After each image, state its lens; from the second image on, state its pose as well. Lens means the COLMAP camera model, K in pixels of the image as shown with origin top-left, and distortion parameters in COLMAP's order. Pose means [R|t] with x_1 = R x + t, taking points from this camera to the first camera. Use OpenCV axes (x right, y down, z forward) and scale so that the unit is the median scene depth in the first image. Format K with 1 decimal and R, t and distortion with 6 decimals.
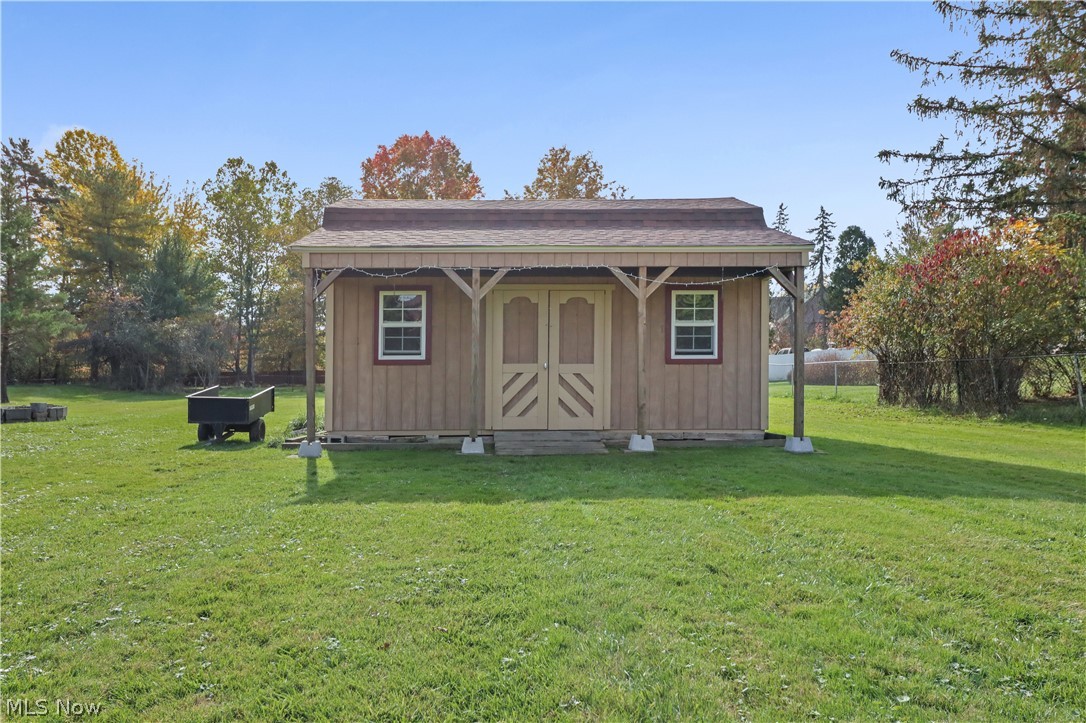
lens RADIAL K [[648.6, 0, 545.5], [0, 648.6, 386.1], [0, 0, 1]] dist [0.000528, 0.000372]
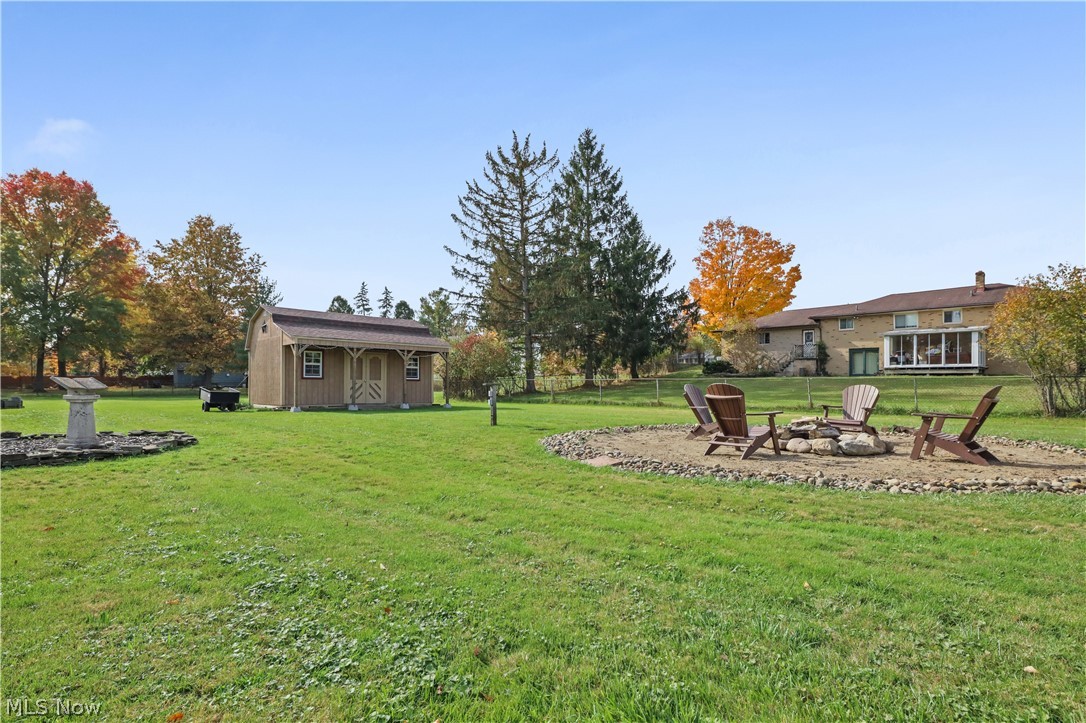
lens RADIAL K [[556.5, 0, 546.4], [0, 556.5, 377.8], [0, 0, 1]] dist [0.000892, -0.000658]
pose [[0.714644, 0.018848, 0.699235, -0.593109], [0.006350, 0.999421, -0.033429, 0.021596], [-0.699460, 0.028330, 0.714110, -0.666622]]
